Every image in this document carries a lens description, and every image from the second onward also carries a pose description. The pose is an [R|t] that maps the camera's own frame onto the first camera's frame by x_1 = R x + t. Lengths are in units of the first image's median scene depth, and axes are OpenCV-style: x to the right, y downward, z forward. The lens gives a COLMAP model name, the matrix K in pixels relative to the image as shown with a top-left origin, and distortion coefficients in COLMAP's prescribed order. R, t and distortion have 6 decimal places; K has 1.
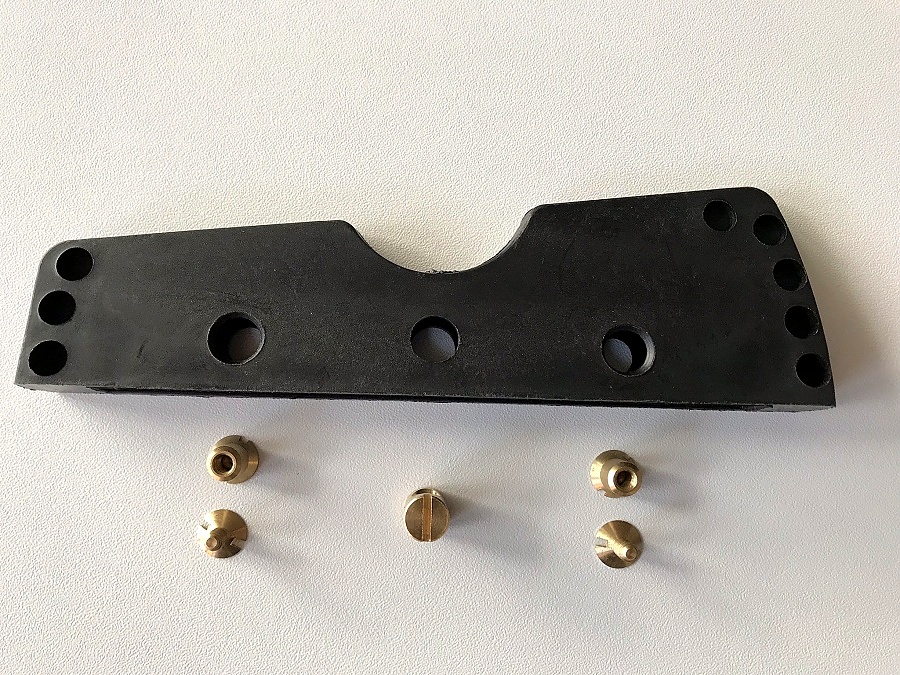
lens RADIAL K [[745.8, 0, 446.9], [0, 745.8, 335.6], [0, 0, 1]] dist [-0.010414, -0.005586]
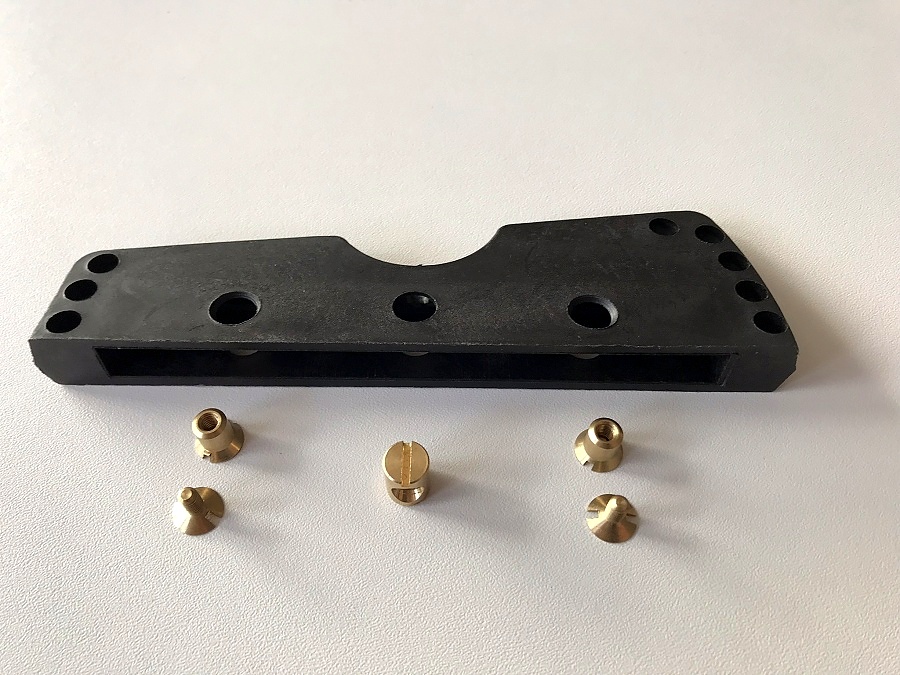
lens RADIAL K [[745.8, 0, 447.3], [0, 745.8, 334.3], [0, 0, 1]] dist [-0.010414, -0.005586]
pose [[0.999066, -0.037045, -0.022252, 0.051897], [0.022155, 0.881172, -0.472277, 0.524736], [0.037103, 0.471343, 0.881169, 0.049543]]
